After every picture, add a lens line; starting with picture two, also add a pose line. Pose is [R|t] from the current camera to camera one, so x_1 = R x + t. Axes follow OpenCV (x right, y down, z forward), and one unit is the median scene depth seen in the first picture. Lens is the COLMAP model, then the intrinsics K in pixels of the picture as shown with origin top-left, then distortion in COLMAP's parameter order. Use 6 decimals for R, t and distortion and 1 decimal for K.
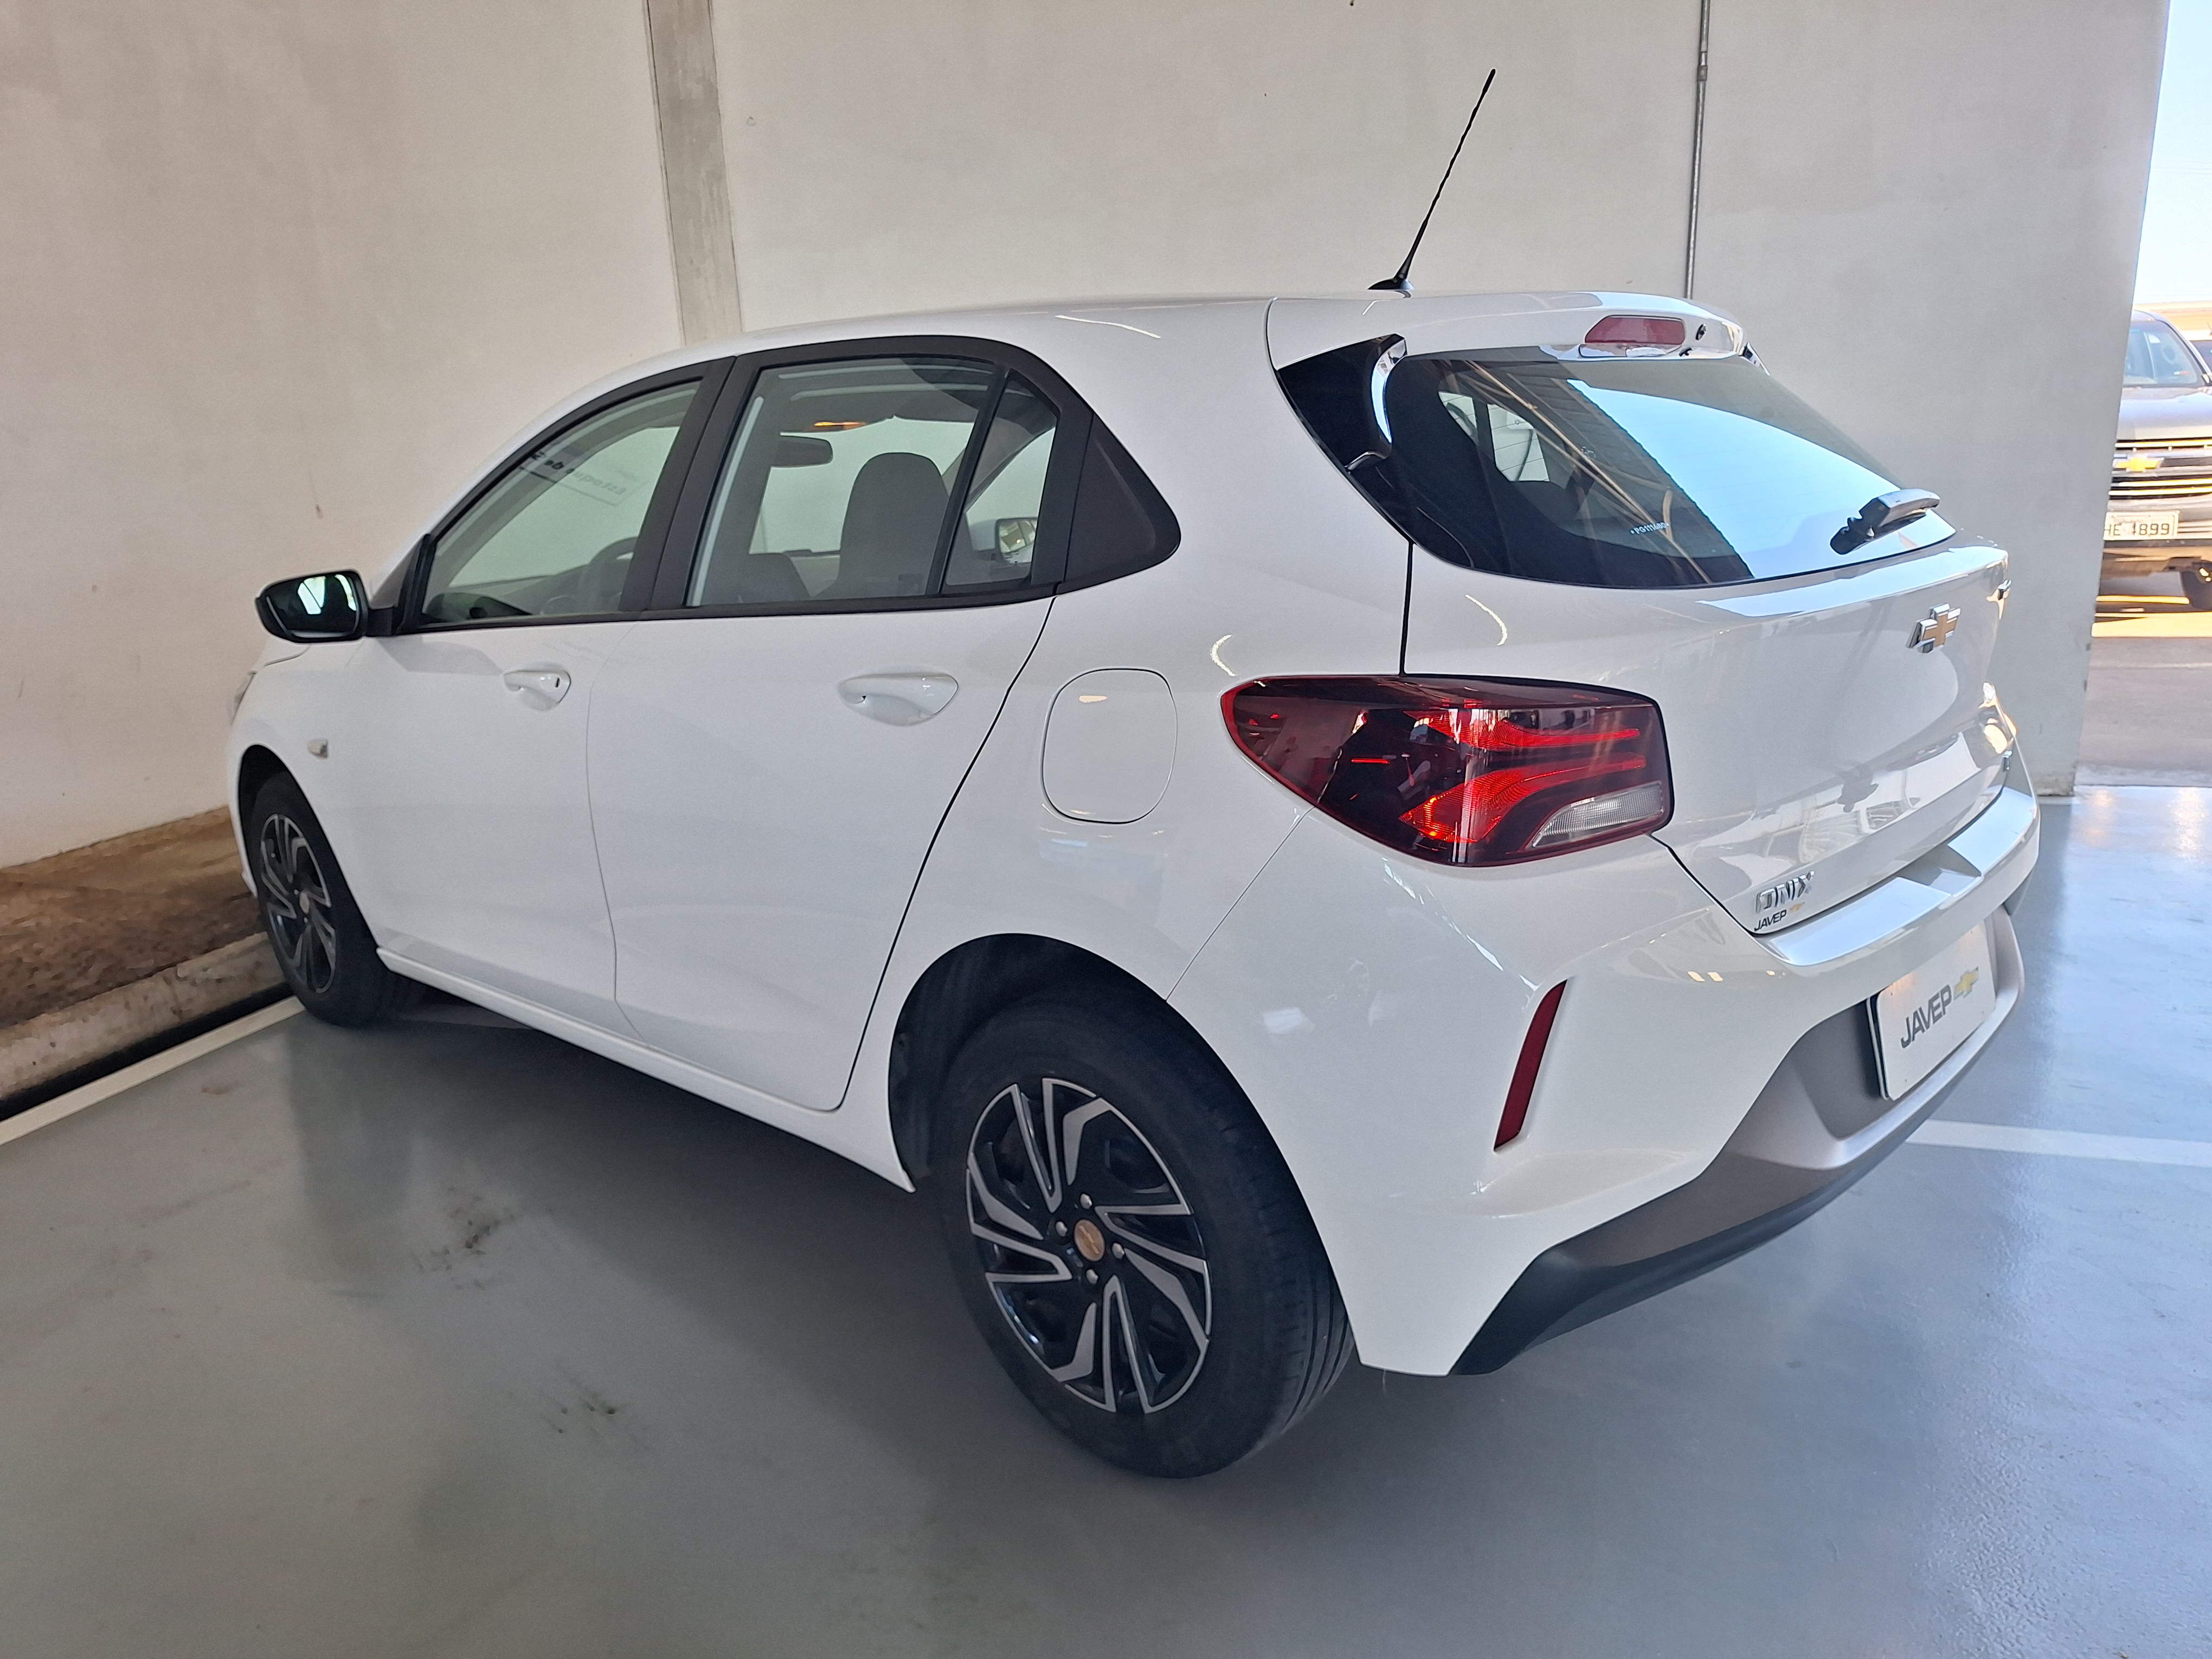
lens RADIAL K [[1530.2, 0, 1115.3], [0, 1530.2, 819.0], [0, 0, 1]] dist [0.005914, -0.001762]
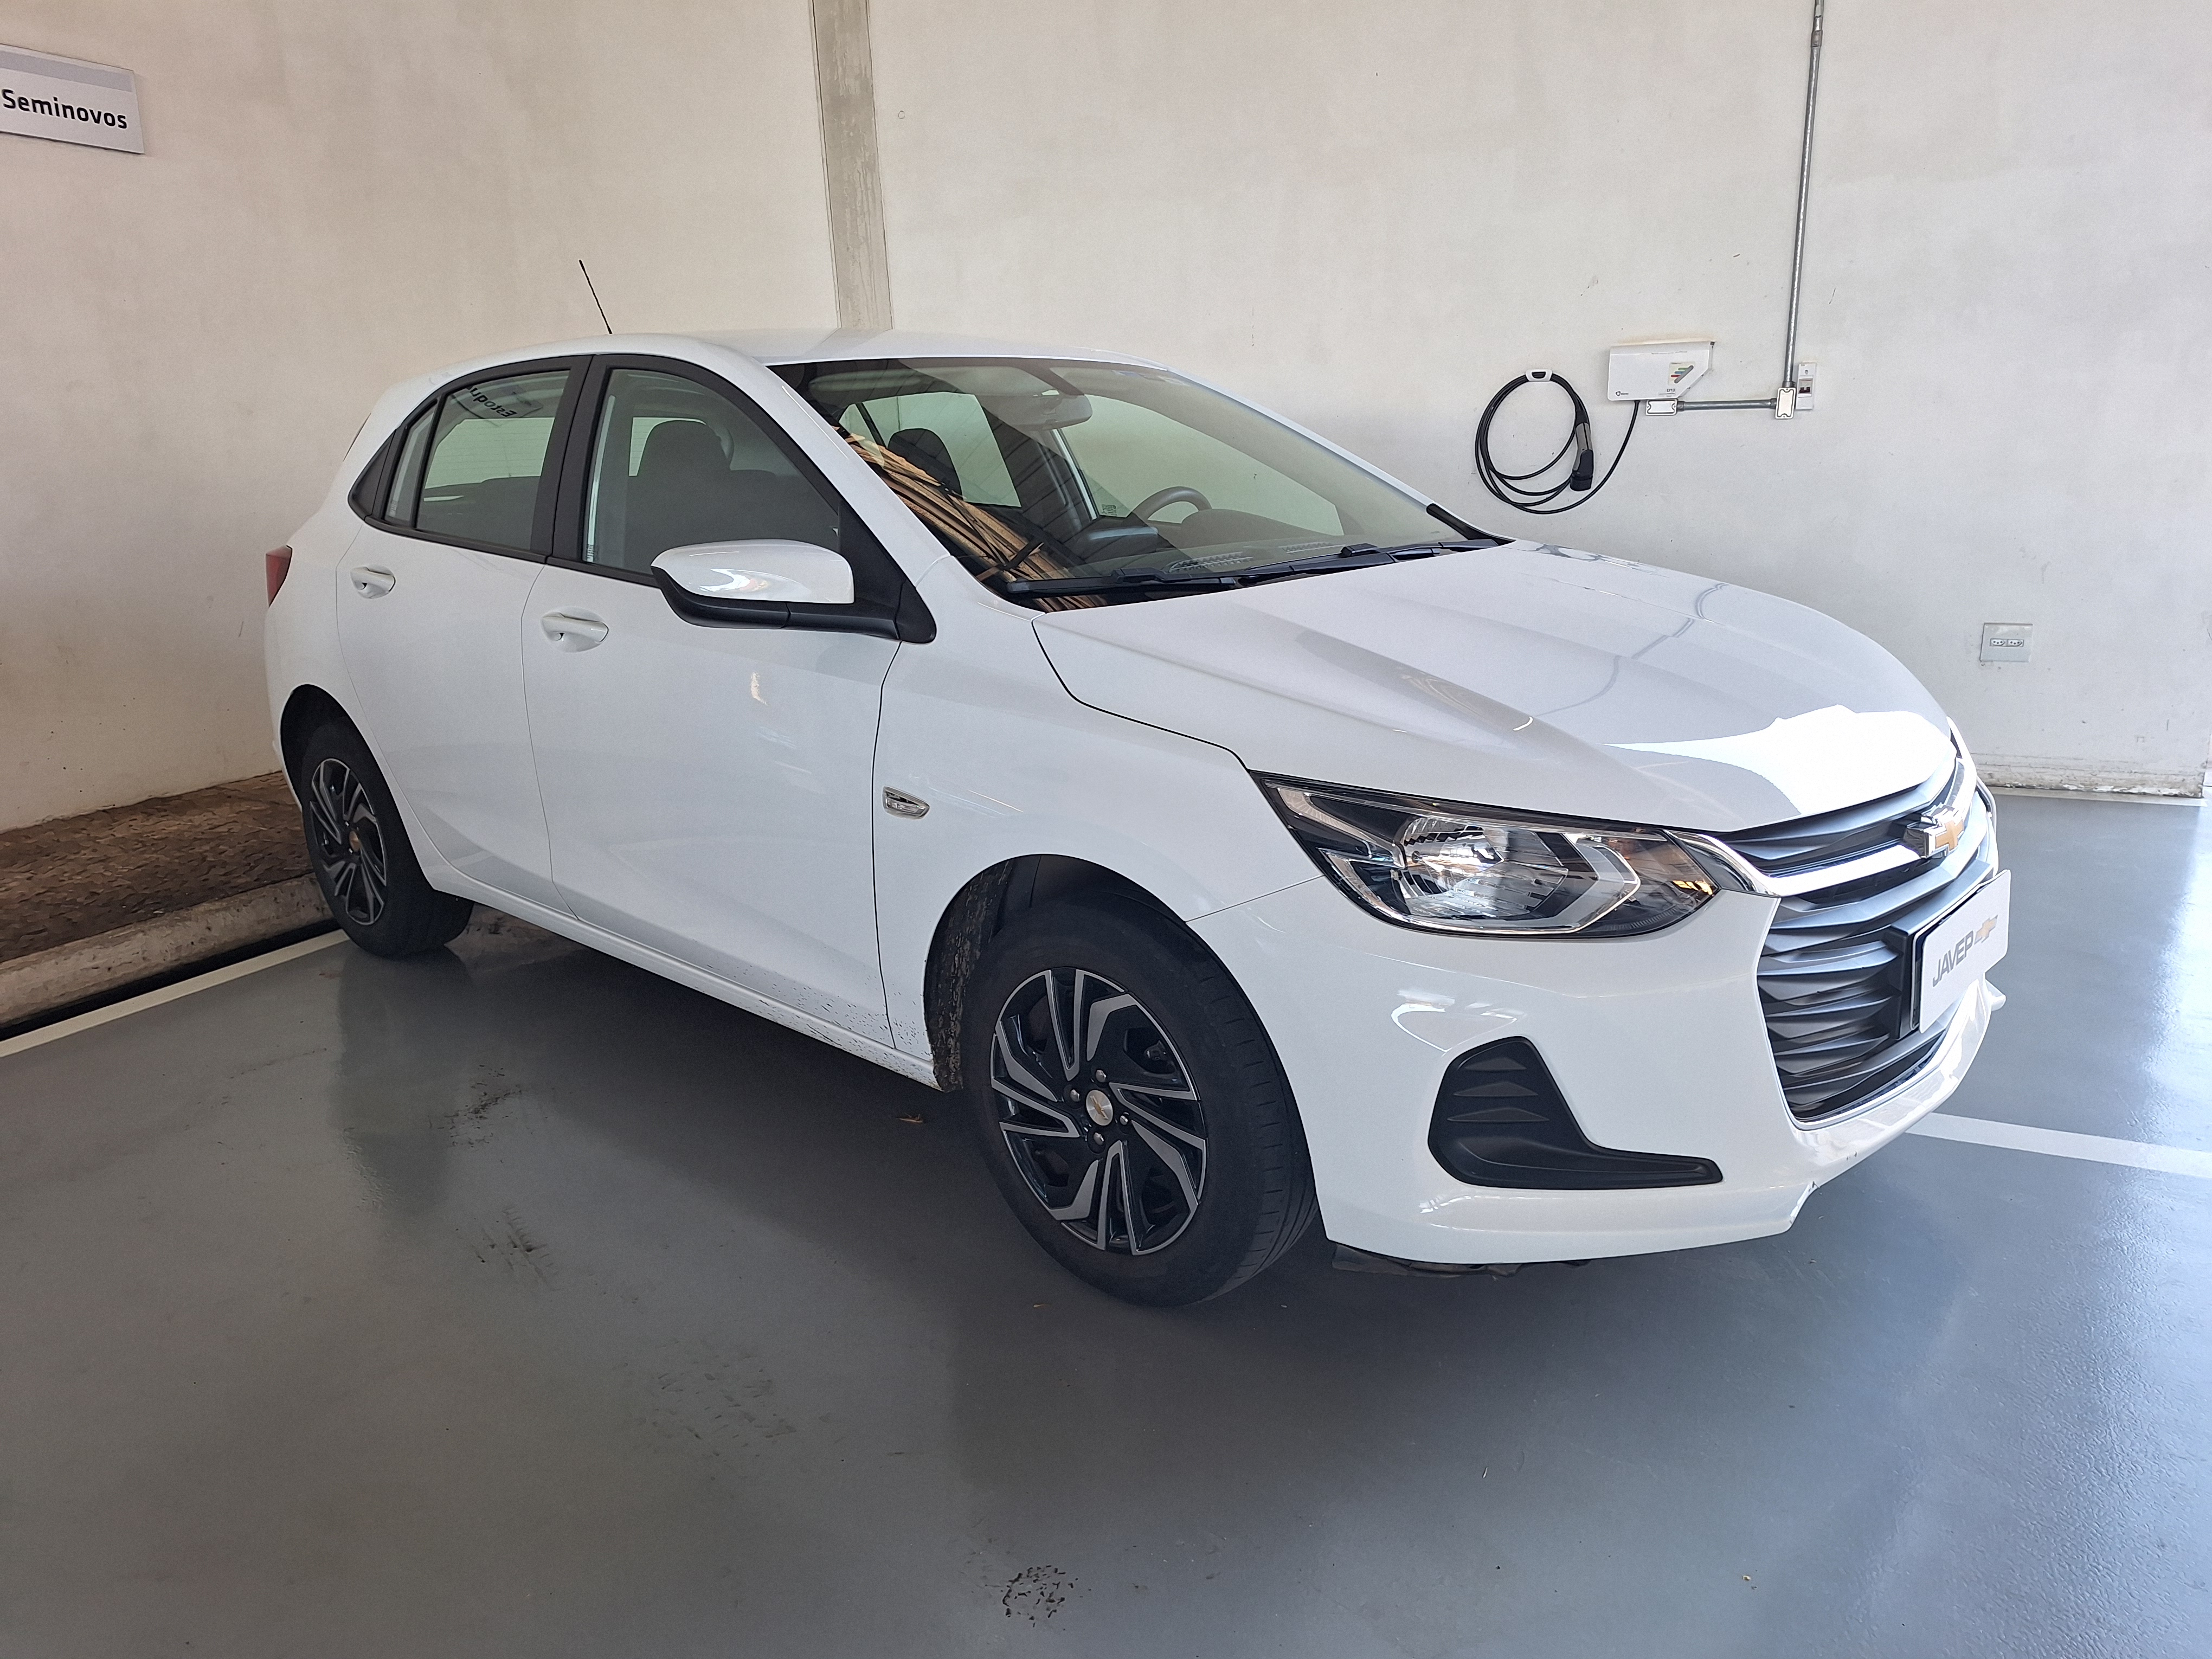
lens RADIAL K [[1500.8, 0, 1119.4], [0, 1500.8, 825.6], [0, 0, 1]] dist [0.030033, -0.023238]
pose [[0.987015, 0.044873, -0.154233, 0.123582], [-0.041223, 0.998791, 0.026785, 0.005200], [0.155249, -0.020079, 0.987671, -0.029735]]
